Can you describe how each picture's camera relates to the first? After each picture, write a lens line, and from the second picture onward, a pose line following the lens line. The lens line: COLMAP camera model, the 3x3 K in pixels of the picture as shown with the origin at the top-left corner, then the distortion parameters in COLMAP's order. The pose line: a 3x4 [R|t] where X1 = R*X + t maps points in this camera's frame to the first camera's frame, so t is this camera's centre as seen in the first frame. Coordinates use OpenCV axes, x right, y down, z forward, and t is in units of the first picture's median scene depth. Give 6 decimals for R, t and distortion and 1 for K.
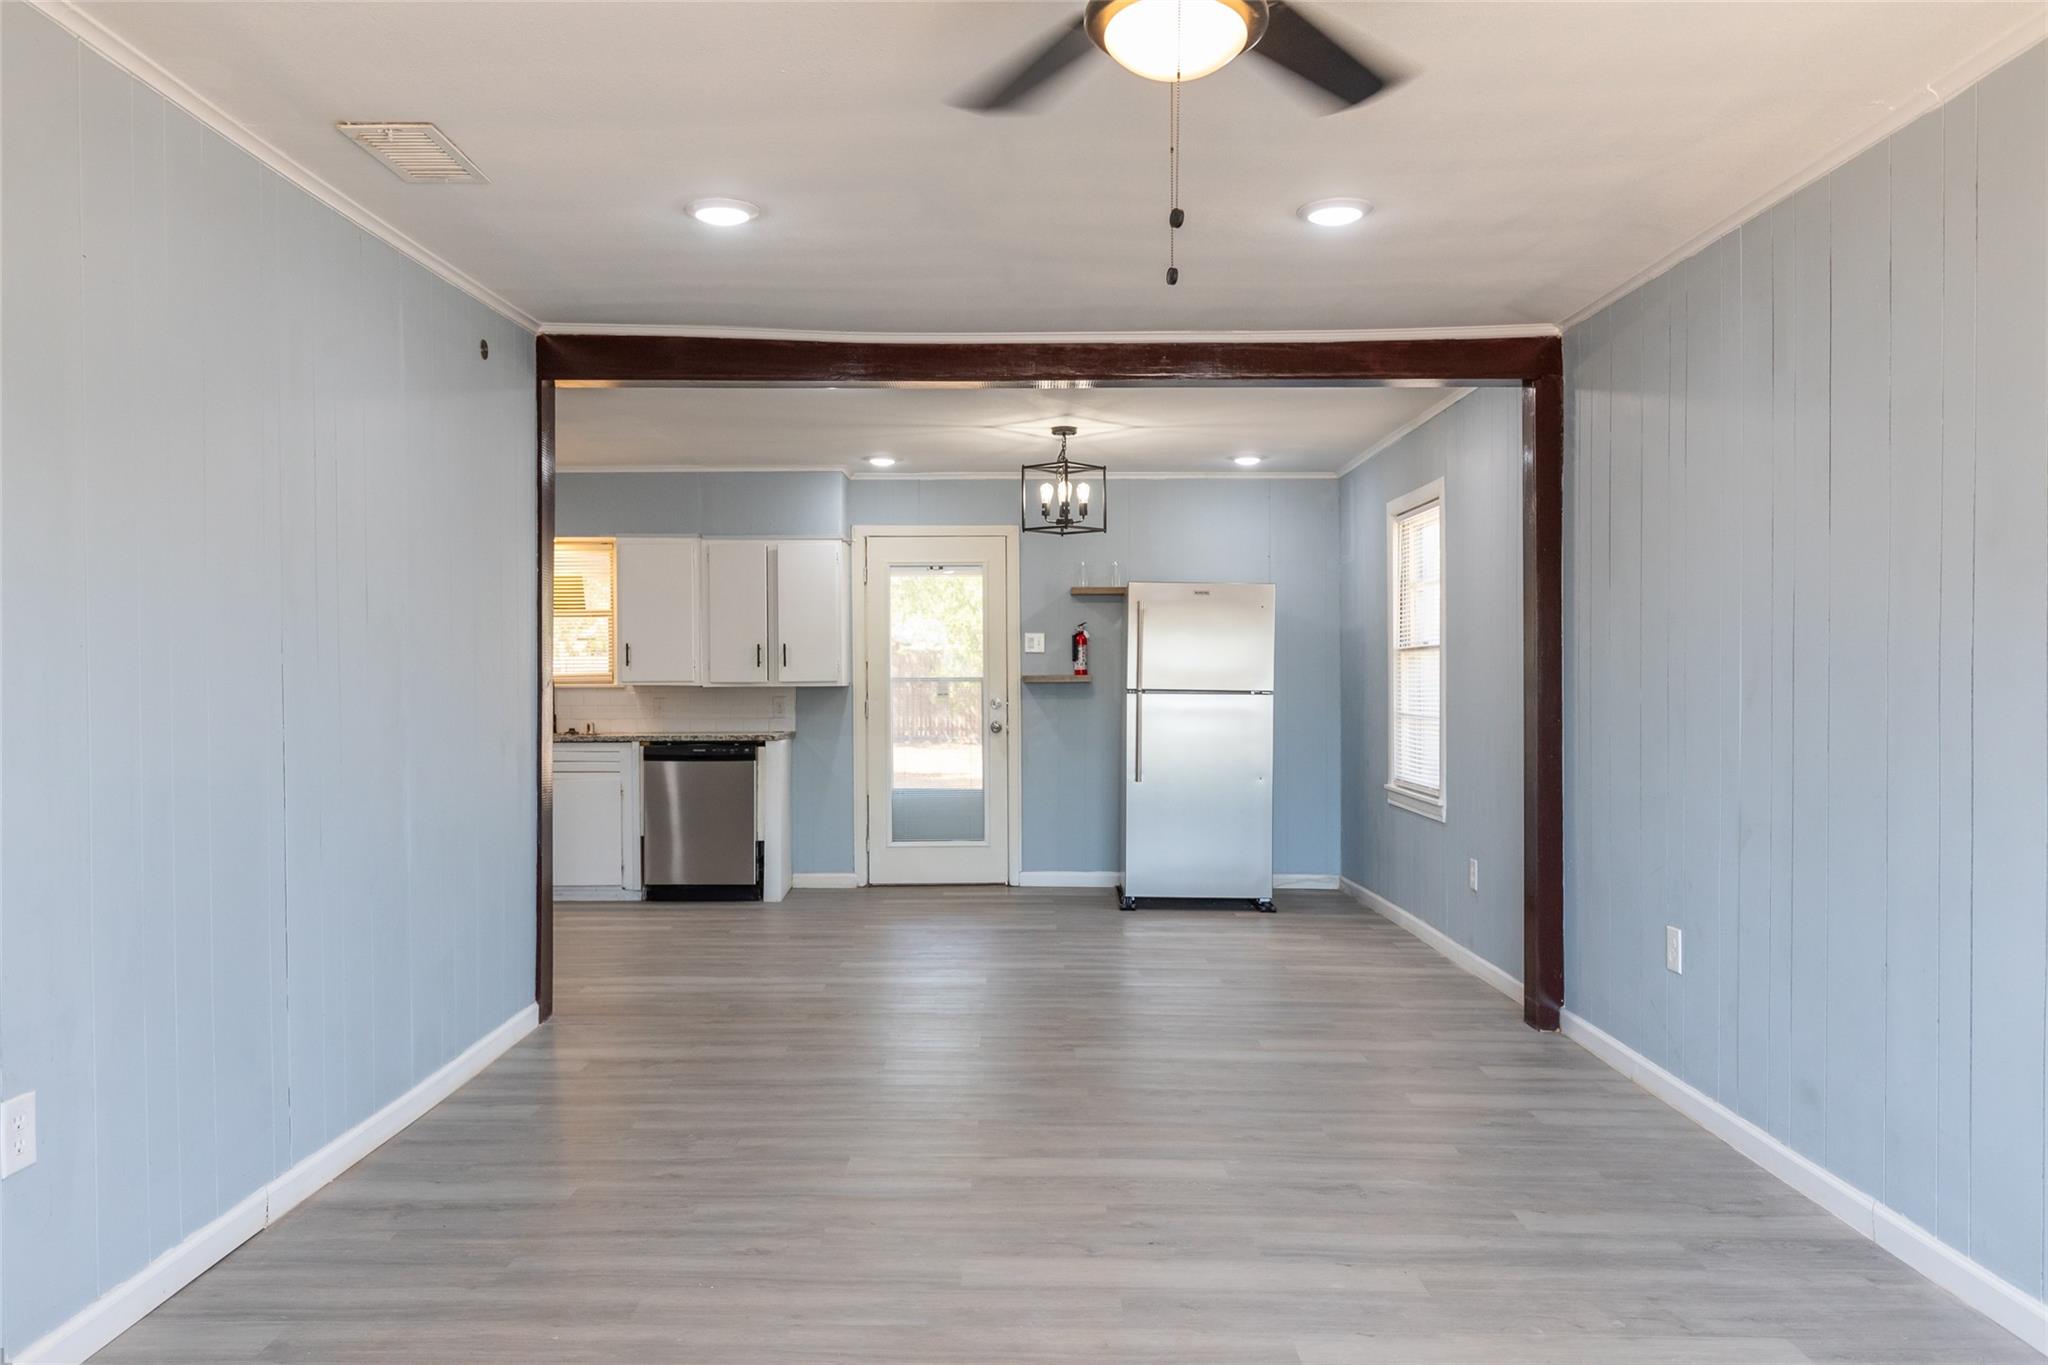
lens RADIAL K [[1477.1, 0, 1024.0], [0, 1477.1, 682.5], [0, 0, 1]] dist [-0.000893, -0.000075]
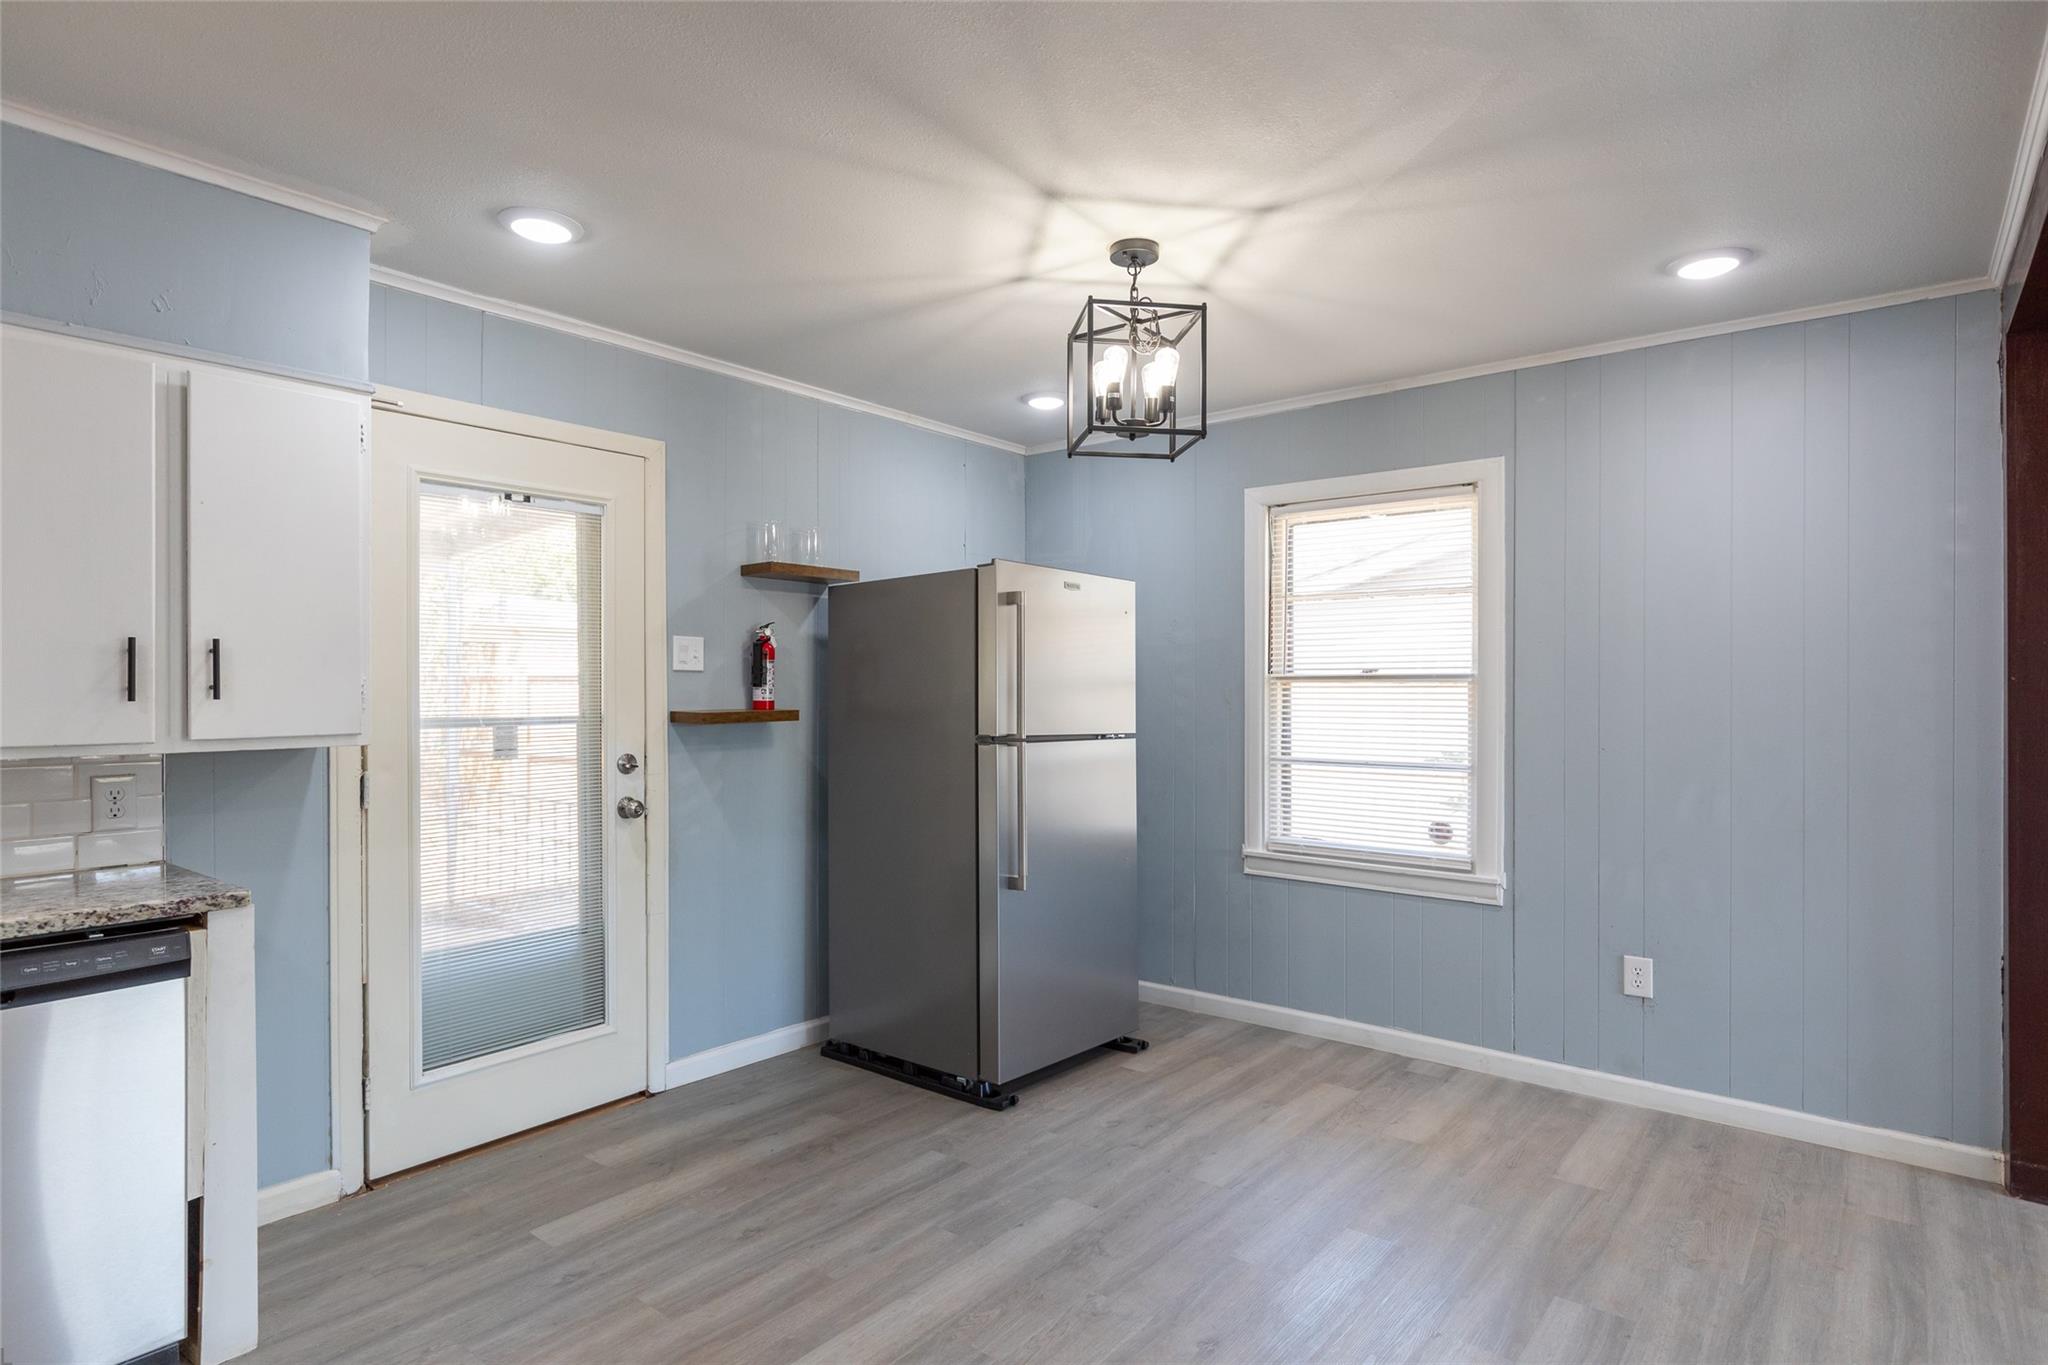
lens RADIAL K [[1083.5, 0, 1028.4], [0, 1083.5, 686.6], [0, 0, 1]] dist [-0.001168, 0.000385]
pose [[0.616963, 0.003448, 0.786985, -0.244481], [-0.000264, 0.999991, -0.004175, -0.012687], [-0.786992, 0.002368, 0.616959, 0.648890]]
